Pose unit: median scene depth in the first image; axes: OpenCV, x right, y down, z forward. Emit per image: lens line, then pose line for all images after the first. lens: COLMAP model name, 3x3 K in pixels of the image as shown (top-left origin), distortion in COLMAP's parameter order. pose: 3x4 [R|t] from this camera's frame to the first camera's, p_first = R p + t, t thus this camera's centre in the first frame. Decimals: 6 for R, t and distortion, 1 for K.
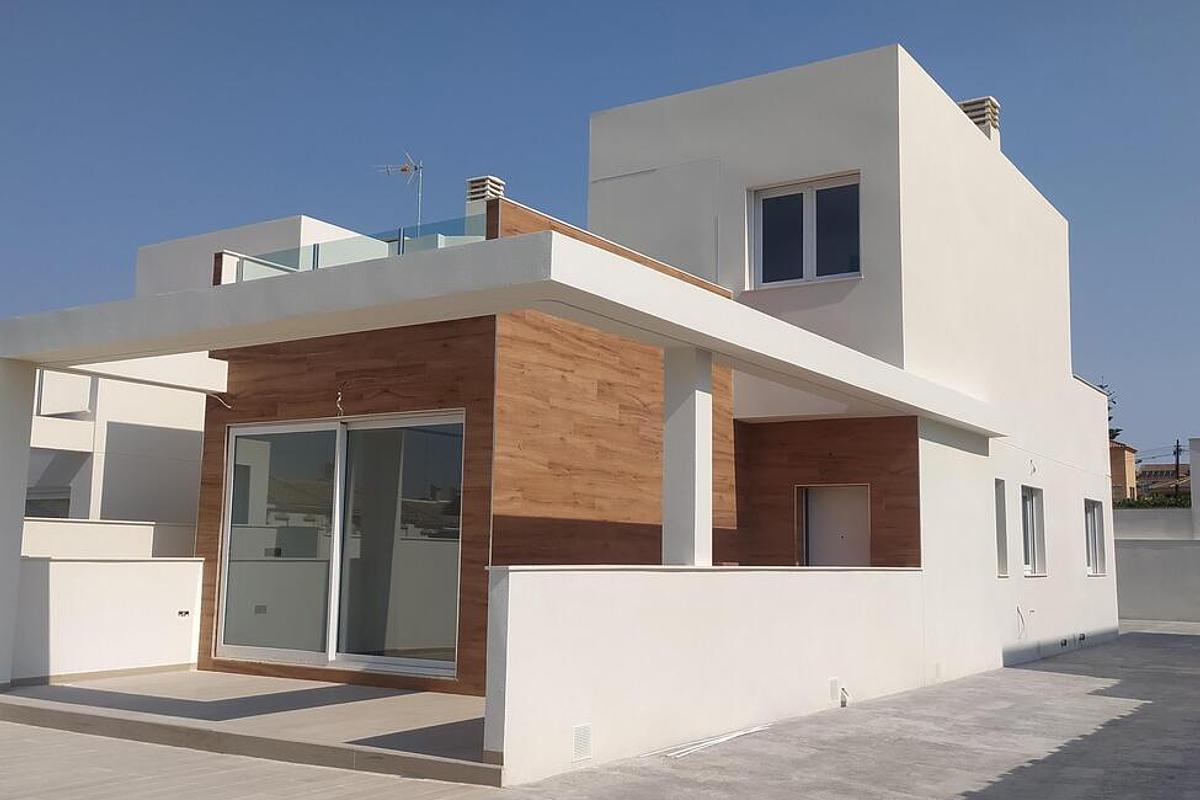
lens RADIAL K [[1188.1, 0, 603.6], [0, 1188.1, 384.7], [0, 0, 1]] dist [0.009912, 0.095951]
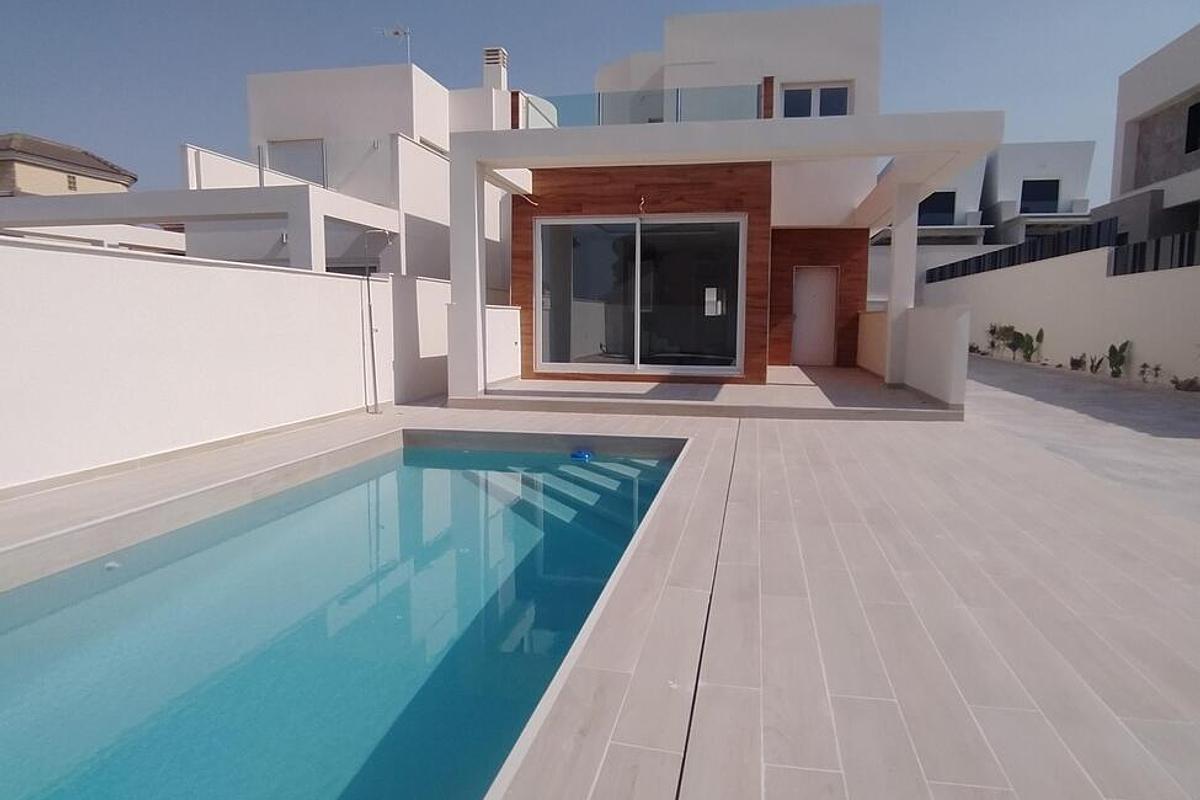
lens RADIAL K [[738.6, 0, 600.0], [0, 738.6, 400.0], [0, 0, 1]] dist [-0.039052, -0.002732]
pose [[0.926609, -0.050596, 0.372606, -0.603725], [-0.045822, 0.968328, 0.245440, 0.026573], [-0.373223, -0.244501, 0.894944, 0.104555]]
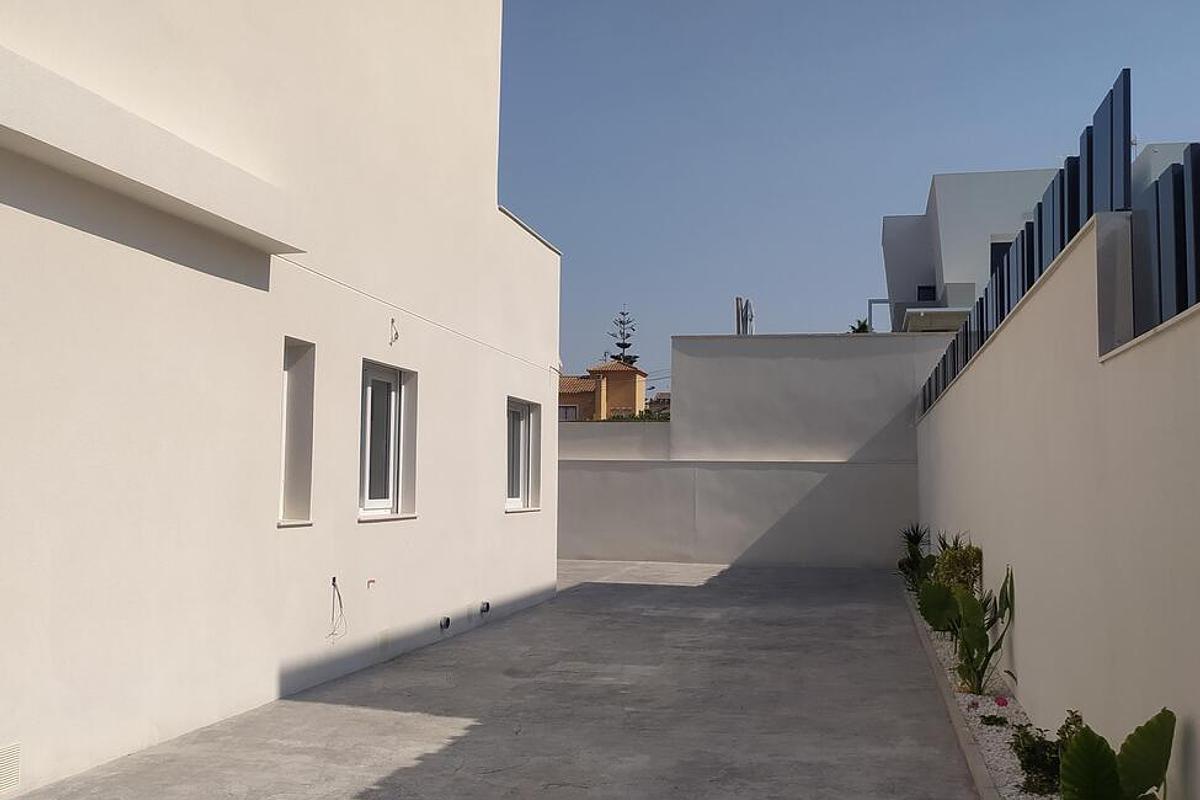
lens RADIAL K [[1188.1, 0, 603.6], [0, 1188.1, 384.7], [0, 0, 1]] dist [0.009912, 0.095951]
pose [[0.931546, 0.026276, 0.362674, 0.356220], [-0.048667, 0.997422, 0.052741, 0.086298], [-0.360353, -0.066781, 0.930422, 0.618547]]
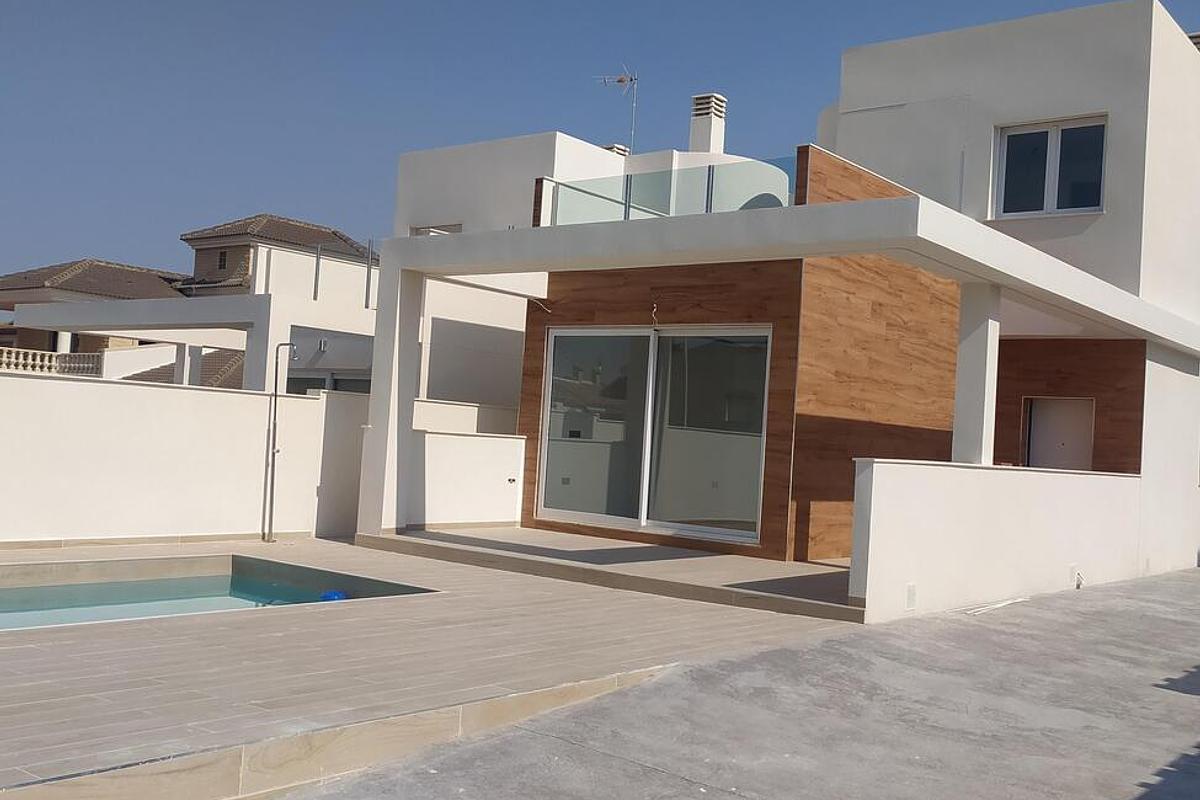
lens RADIAL K [[1188.1, 0, 603.6], [0, 1188.1, 384.7], [0, 0, 1]] dist [0.009912, 0.095951]
pose [[0.994703, 0.043285, -0.093235, -0.150281], [-0.034272, 0.994773, 0.096192, -0.024703], [0.096911, -0.092487, 0.990987, -0.178697]]
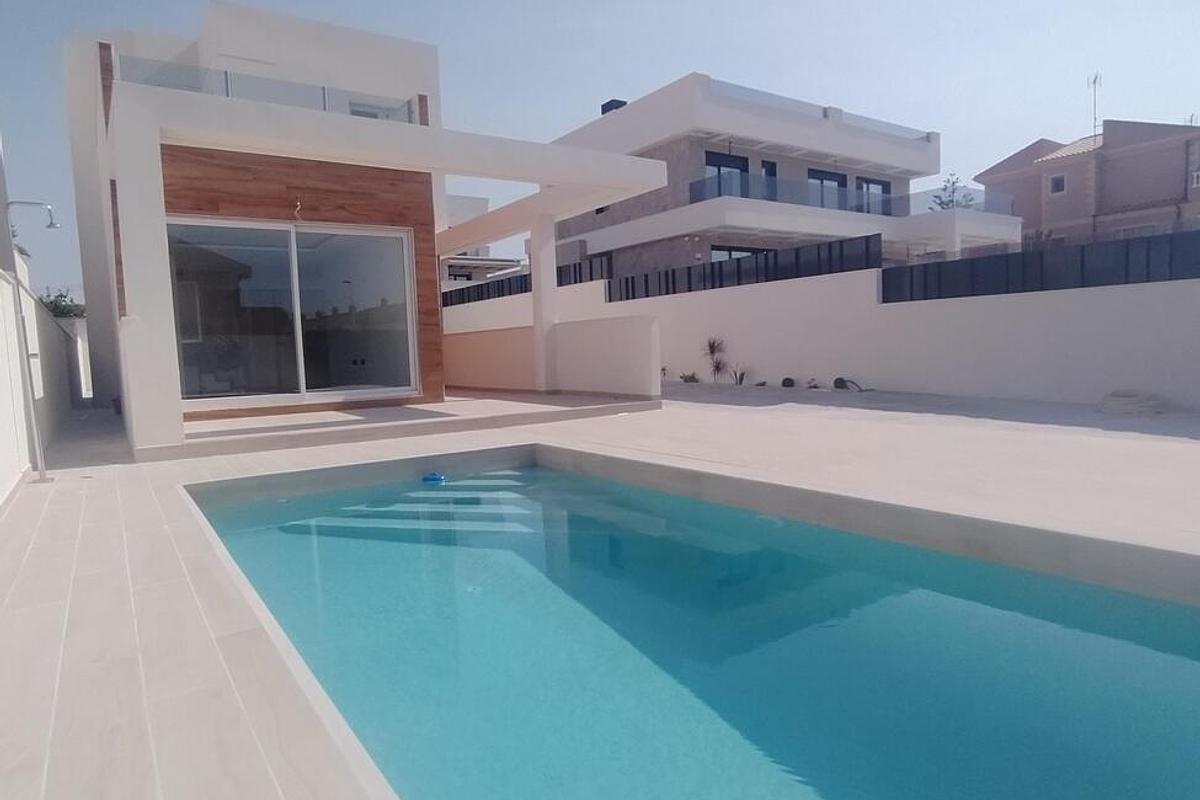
lens RADIAL K [[732.0, 0, 600.0], [0, 732.0, 400.0], [0, 0, 1]] dist [0.000640, 0.001671]
pose [[0.387609, -0.093173, 0.917103, -0.820502], [-0.085453, 0.986963, 0.136387, 0.080048], [-0.917855, -0.131234, 0.374594, 0.331539]]
